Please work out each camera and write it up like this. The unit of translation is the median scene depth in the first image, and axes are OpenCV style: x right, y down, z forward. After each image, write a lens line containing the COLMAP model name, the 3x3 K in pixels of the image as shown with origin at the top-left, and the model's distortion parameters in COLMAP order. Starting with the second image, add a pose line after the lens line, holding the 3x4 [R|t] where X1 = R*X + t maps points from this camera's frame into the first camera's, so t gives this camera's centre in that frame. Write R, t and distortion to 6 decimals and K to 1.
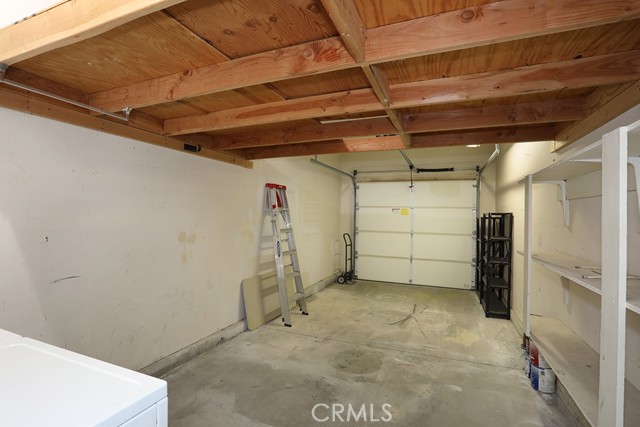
lens RADIAL K [[312.1, 0, 320.0], [0, 312.1, 213.5], [0, 0, 1]] dist [-0.000020, 0.000473]
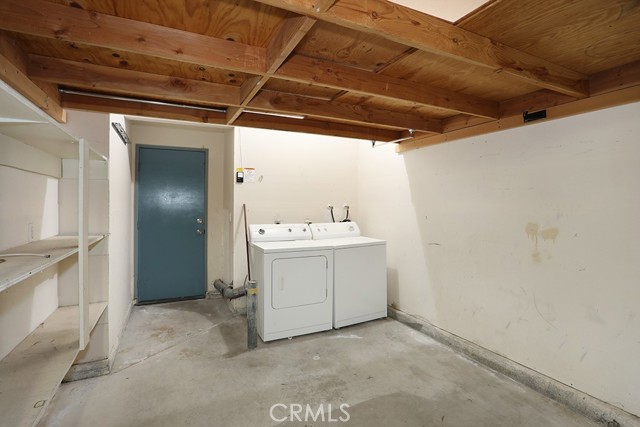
lens RADIAL K [[312.1, 0, 320.0], [0, 312.1, 213.5], [0, 0, 1]] dist [-0.000020, 0.000473]
pose [[-0.647473, 0.013465, -0.761970, 0.528283], [-0.001304, 0.999823, 0.018777, 0.021739], [0.762087, 0.013151, -0.647341, 1.135743]]
